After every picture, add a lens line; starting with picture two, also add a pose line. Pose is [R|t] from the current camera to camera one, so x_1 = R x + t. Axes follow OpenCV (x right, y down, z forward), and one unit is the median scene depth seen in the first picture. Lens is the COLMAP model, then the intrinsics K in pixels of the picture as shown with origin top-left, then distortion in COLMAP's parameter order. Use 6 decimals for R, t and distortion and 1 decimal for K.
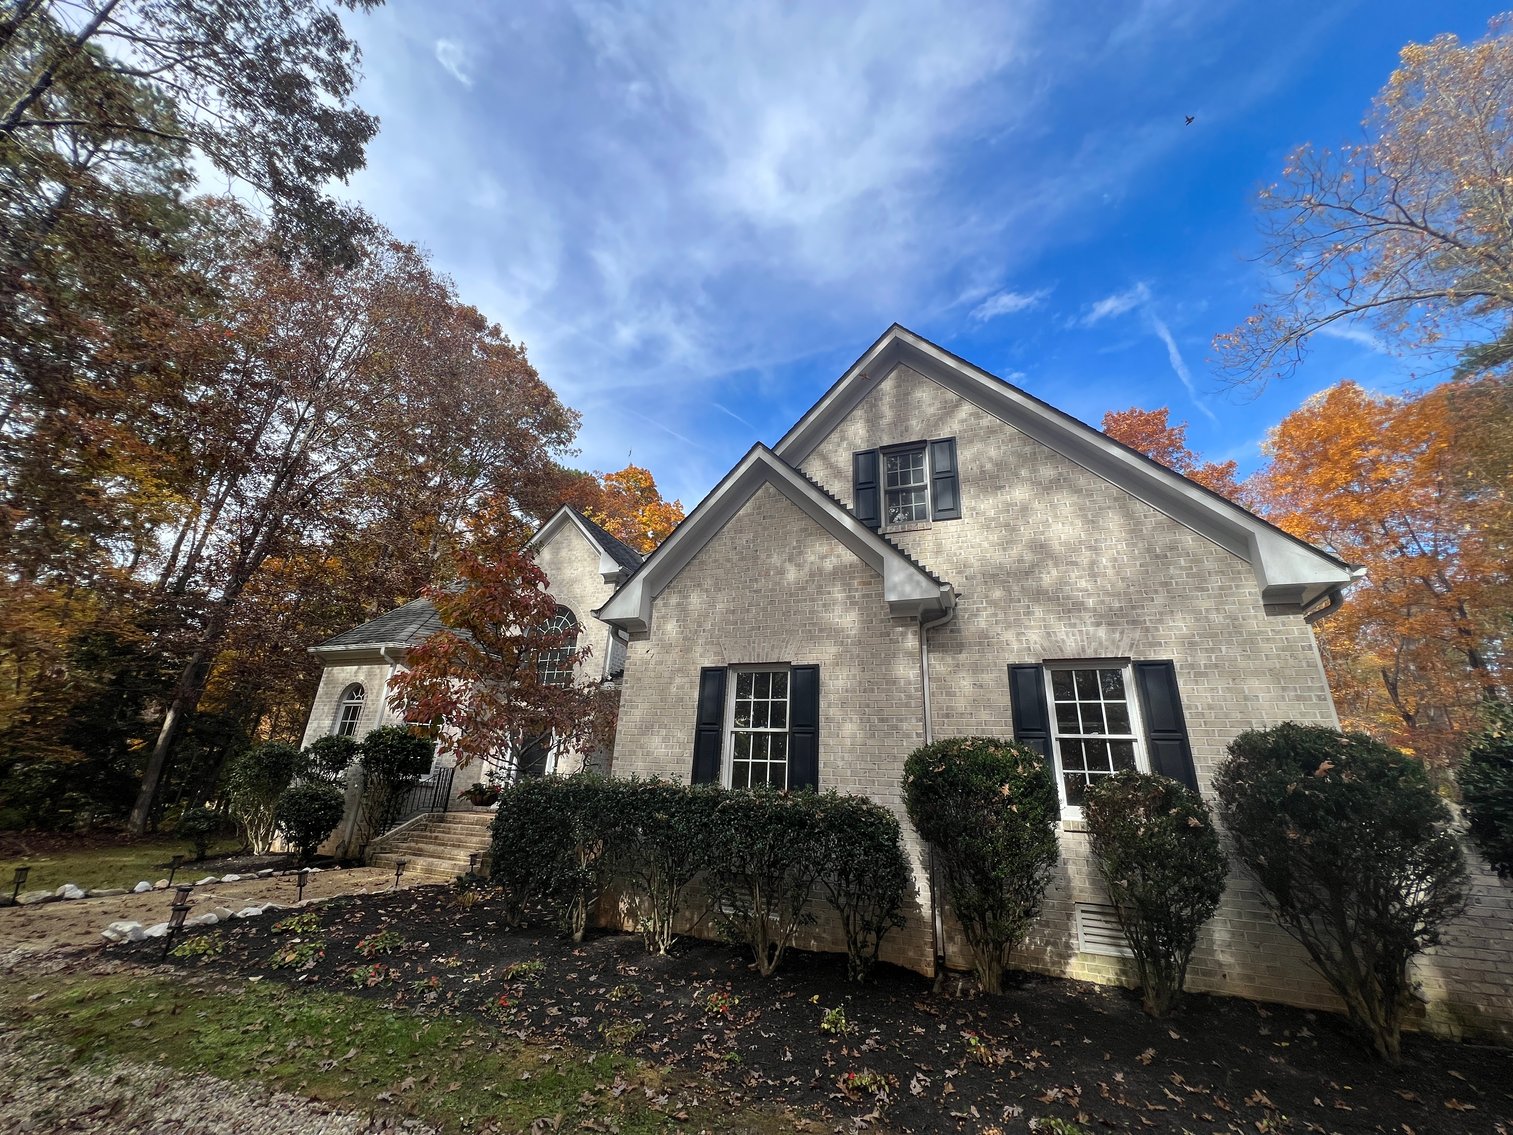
lens RADIAL K [[594.4, 0, 756.5], [0, 594.4, 567.5], [0, 0, 1]] dist [-0.002923, -0.000153]
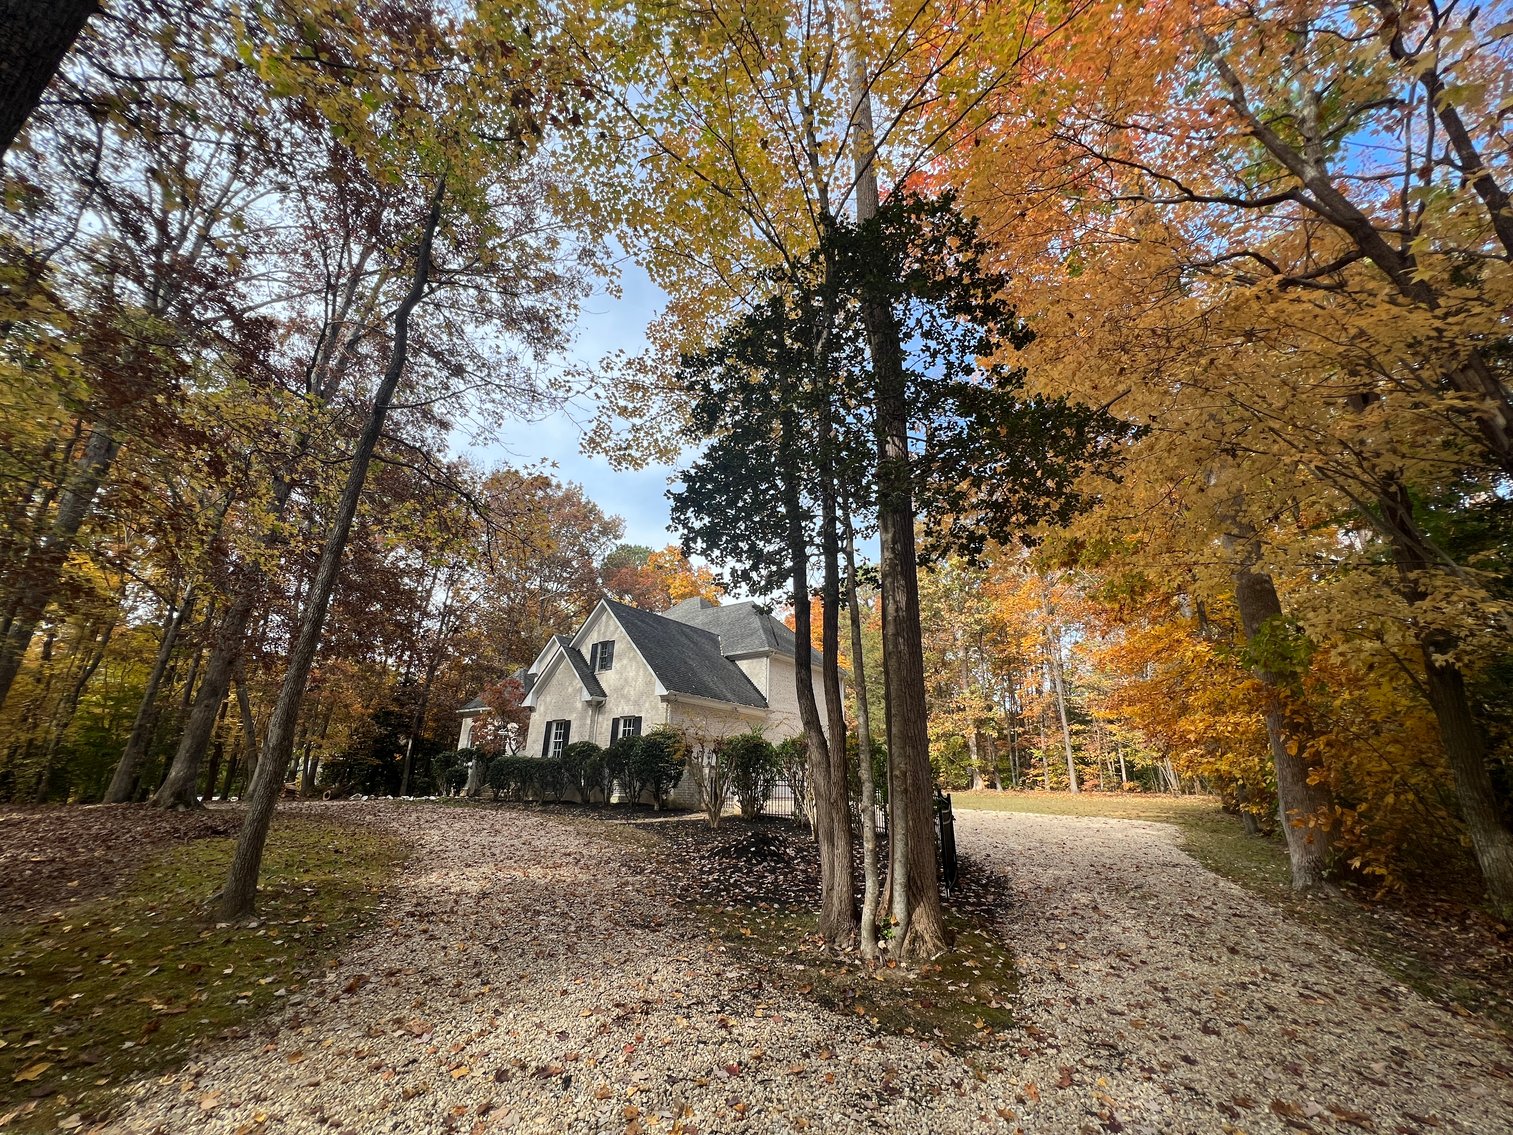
lens RADIAL K [[594.4, 0, 756.5], [0, 594.4, 567.5], [0, 0, 1]] dist [-0.002923, -0.000153]
pose [[0.957755, -0.117082, -0.262672, 1.864436], [0.128208, 0.991418, 0.025562, -0.571199], [0.257425, -0.058159, 0.964547, -1.723696]]
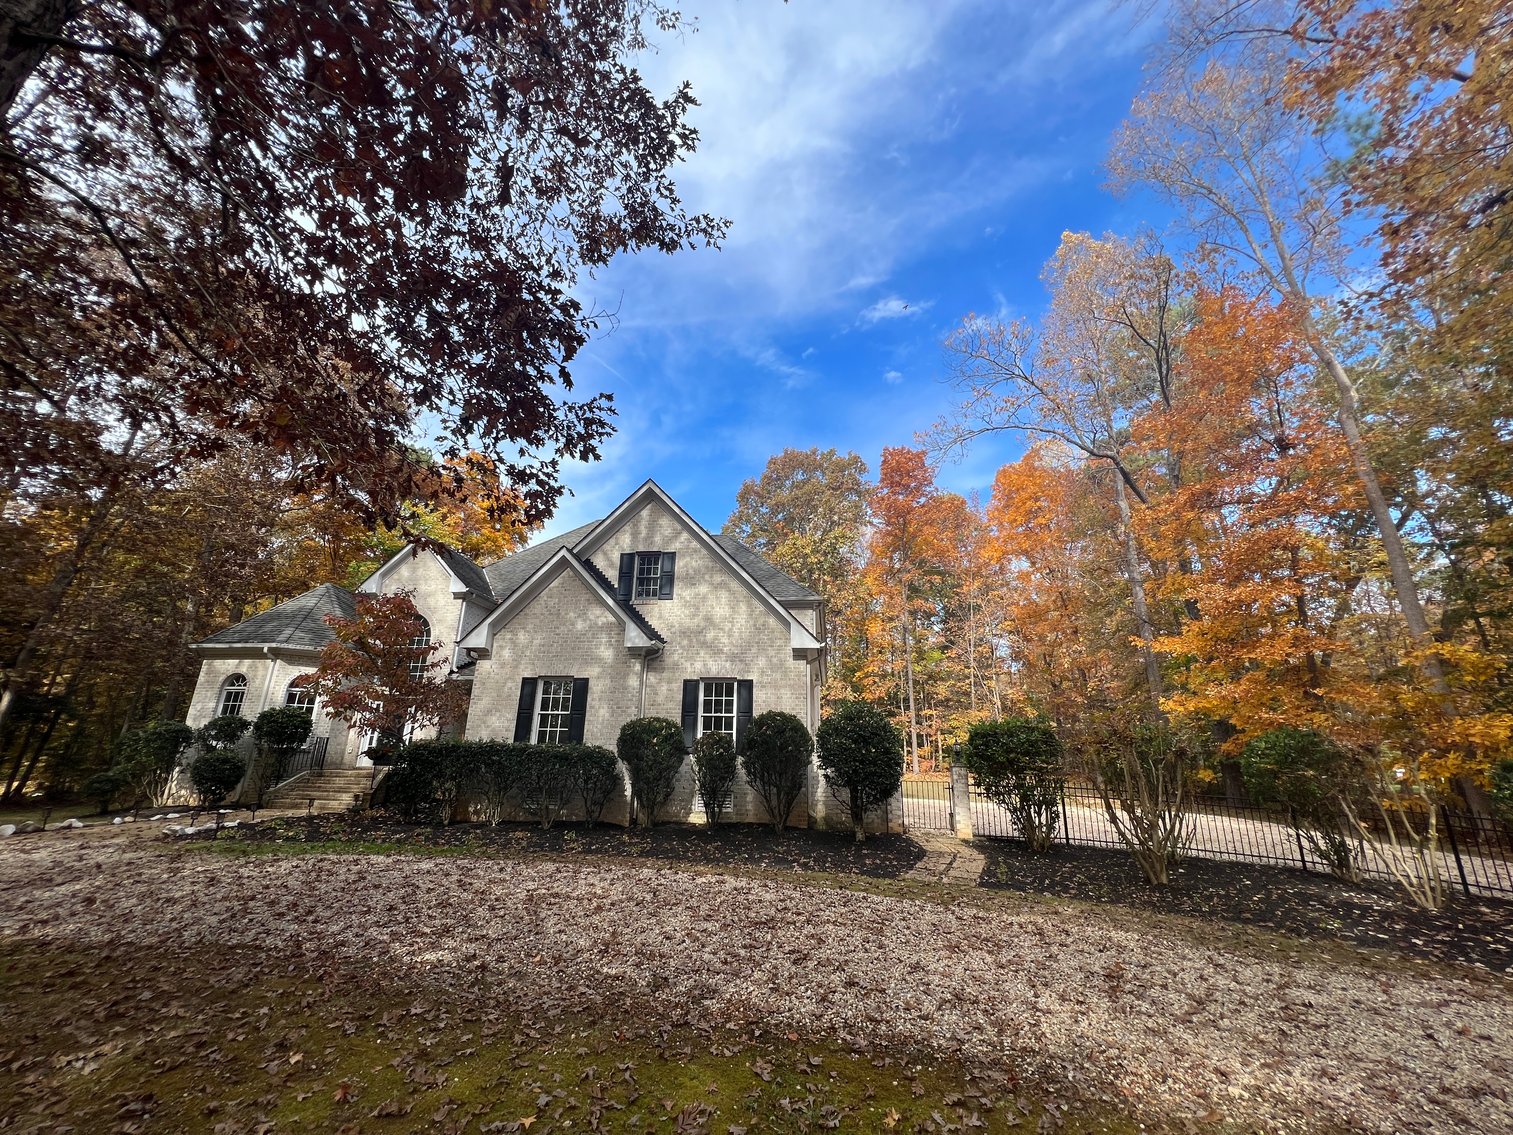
lens RADIAL K [[594.4, 0, 756.5], [0, 594.4, 567.5], [0, 0, 1]] dist [-0.002923, -0.000153]
pose [[0.967370, 0.045606, 0.249231, 0.119401], [-0.060591, 0.996766, 0.052784, -0.280889], [-0.246018, -0.066162, 0.967005, -0.819735]]
